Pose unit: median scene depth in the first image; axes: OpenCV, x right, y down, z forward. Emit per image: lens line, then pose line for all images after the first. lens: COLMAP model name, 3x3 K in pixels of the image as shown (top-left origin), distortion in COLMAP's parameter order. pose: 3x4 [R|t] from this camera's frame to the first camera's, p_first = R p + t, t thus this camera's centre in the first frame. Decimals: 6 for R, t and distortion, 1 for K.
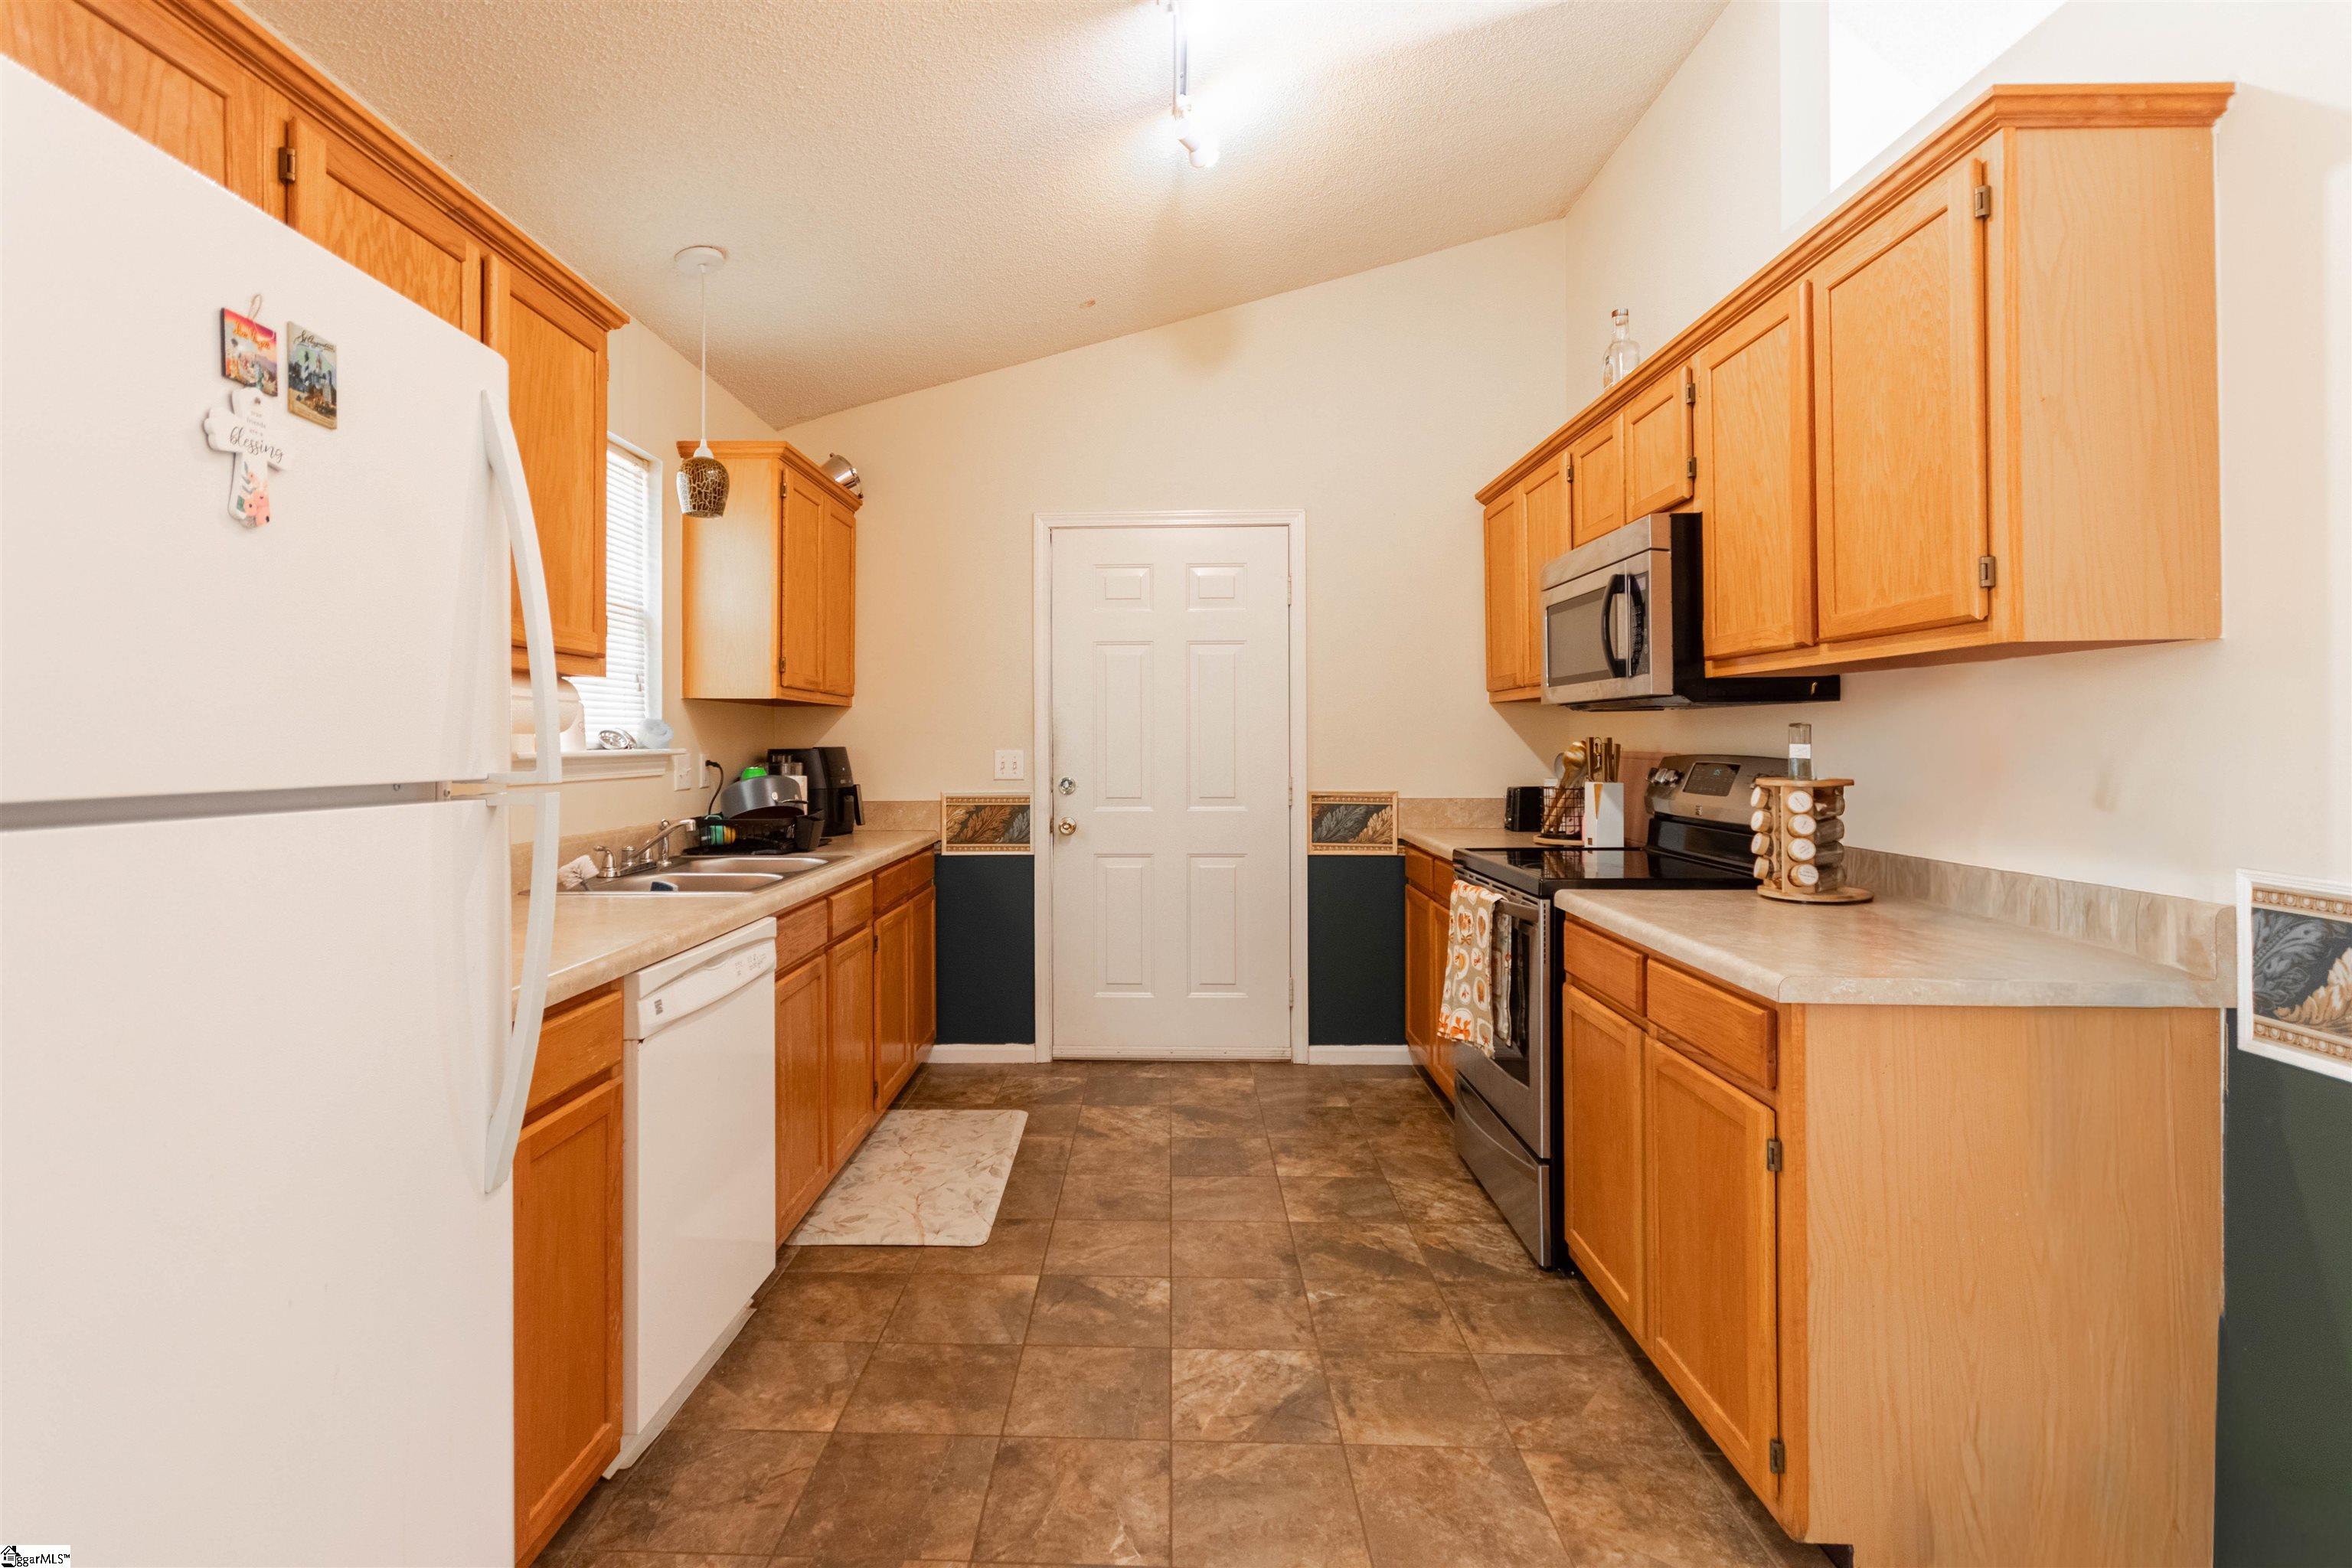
lens RADIAL K [[1126.5, 0, 1167.3], [0, 1126.5, 719.5], [0, 0, 1]] dist [0.000475, -0.000414]
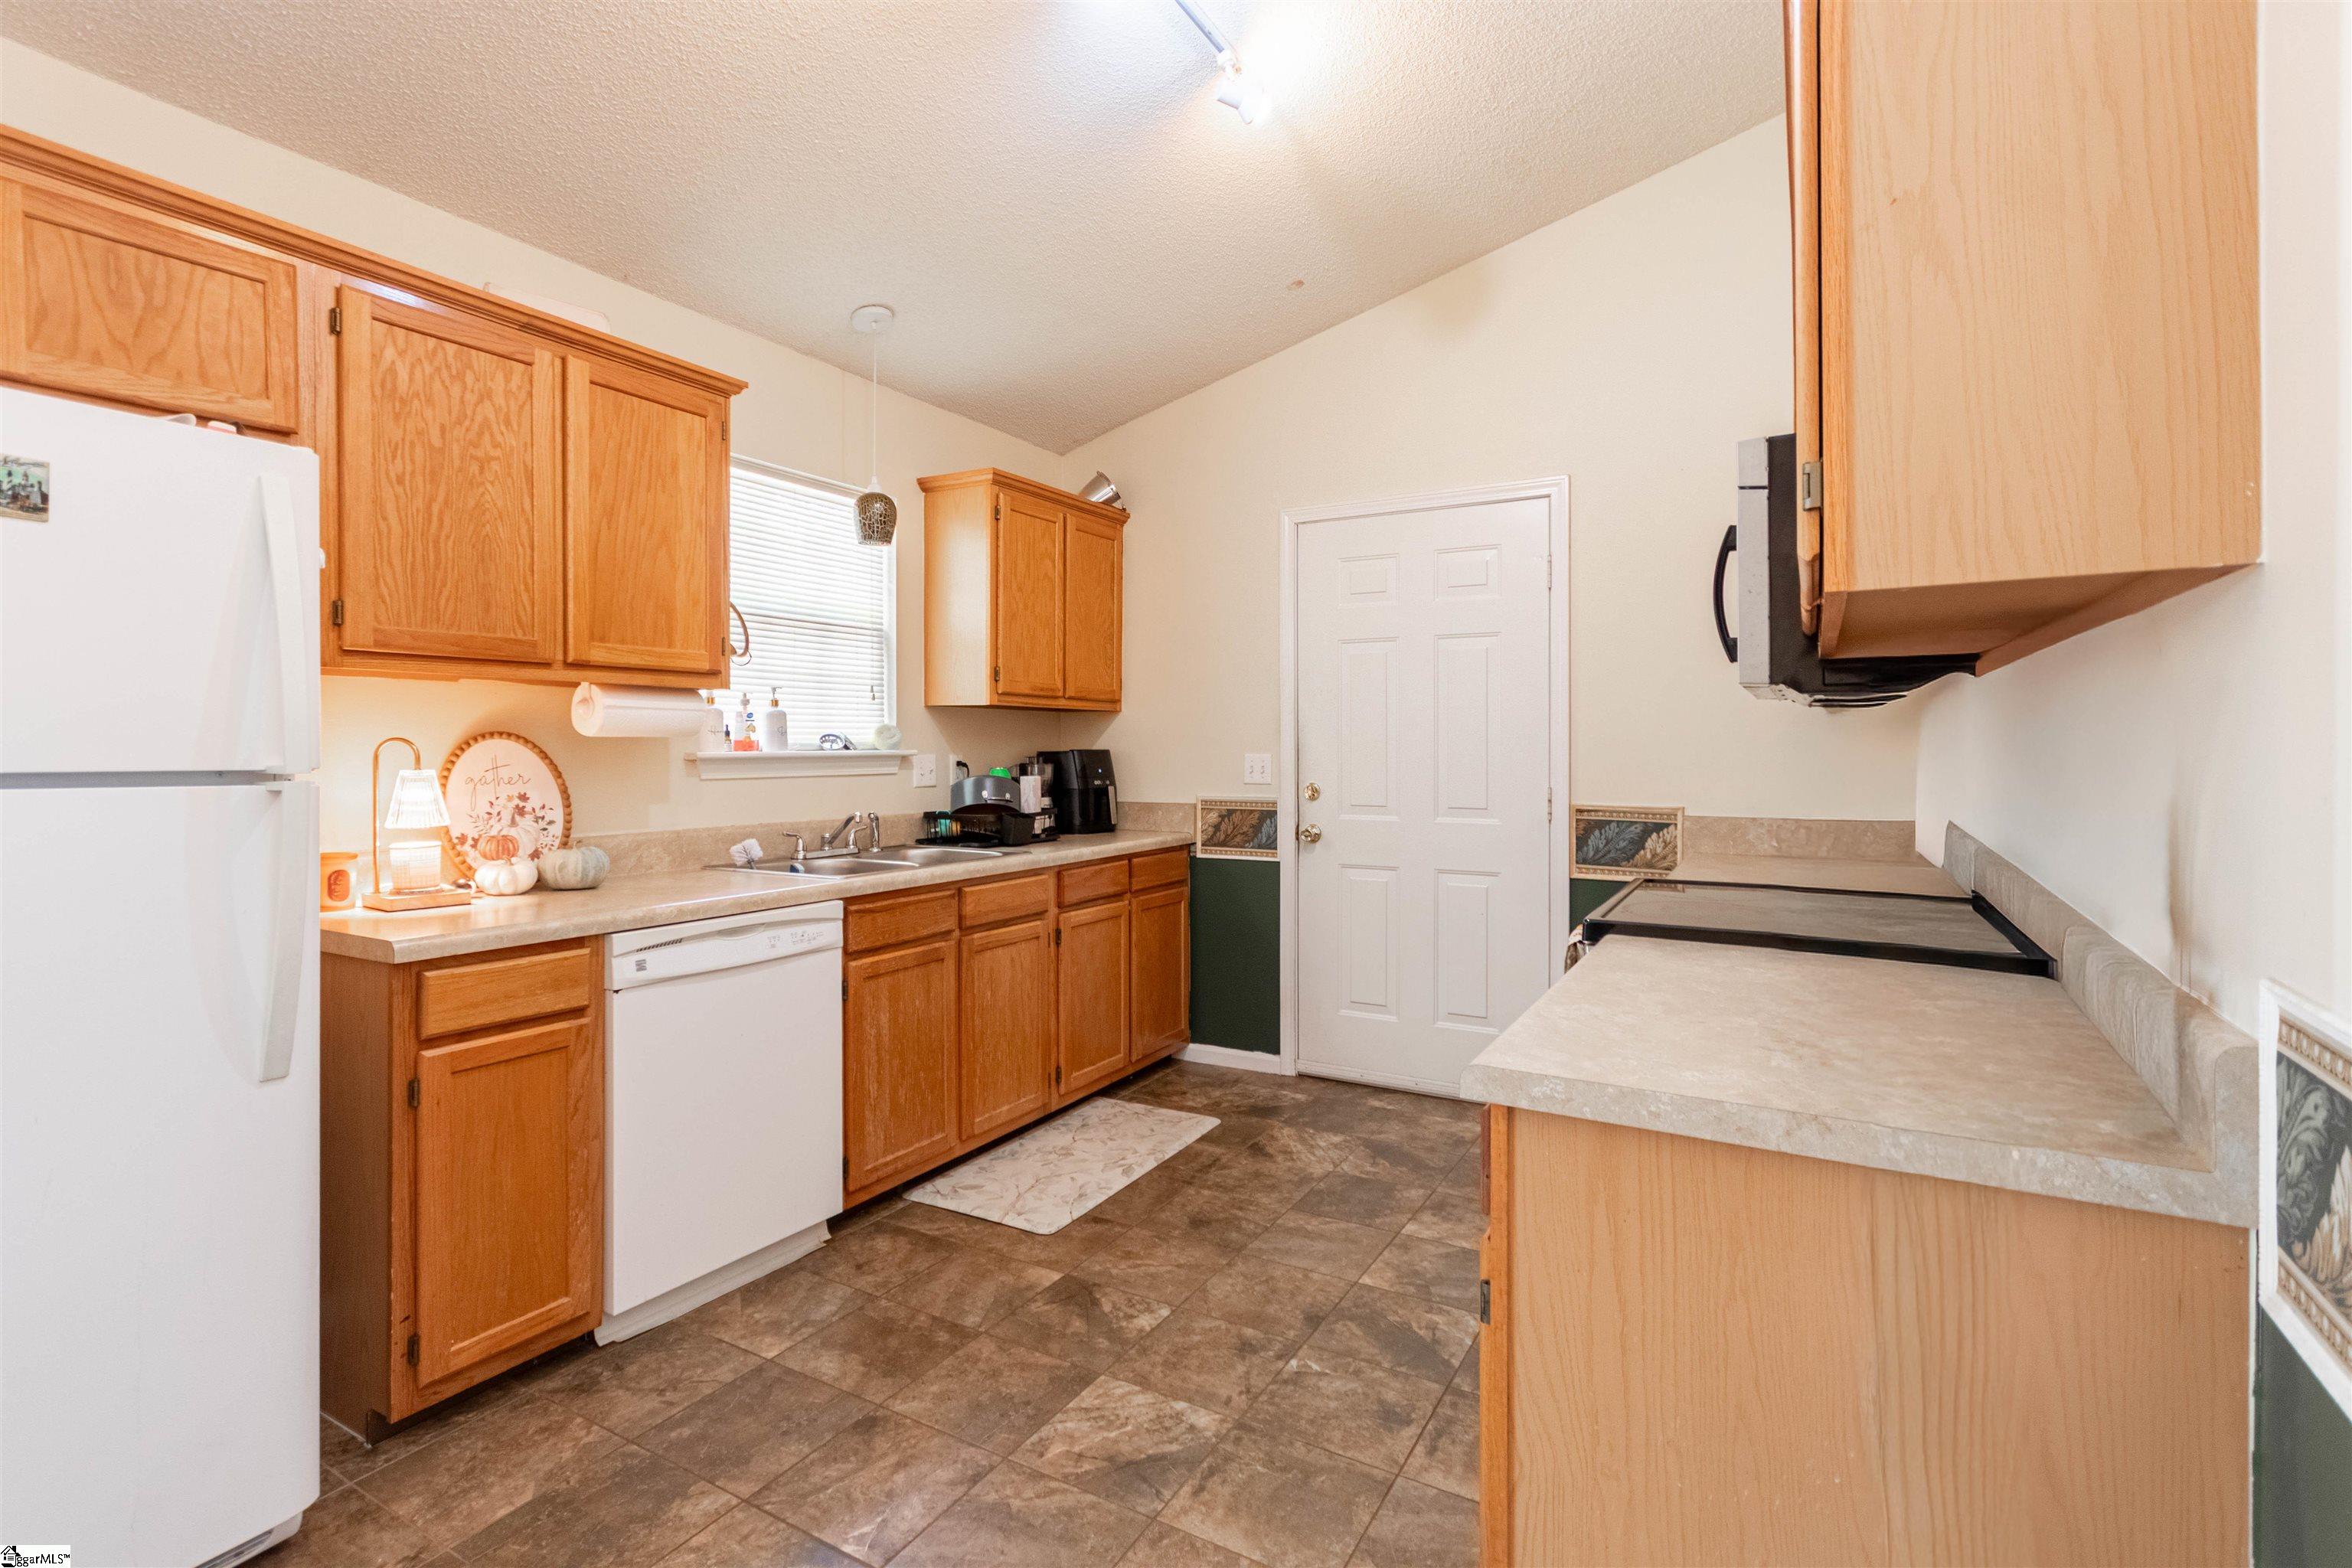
lens RADIAL K [[1138.9, 0, 1180.1], [0, 1138.9, 736.5], [0, 0, 1]] dist [0.000432, 0.000381]
pose [[0.878421, -0.000496, -0.477886, 0.393375], [0.005886, 0.999935, 0.009782, 0.002698], [0.477851, -0.011405, 0.878367, 0.135478]]
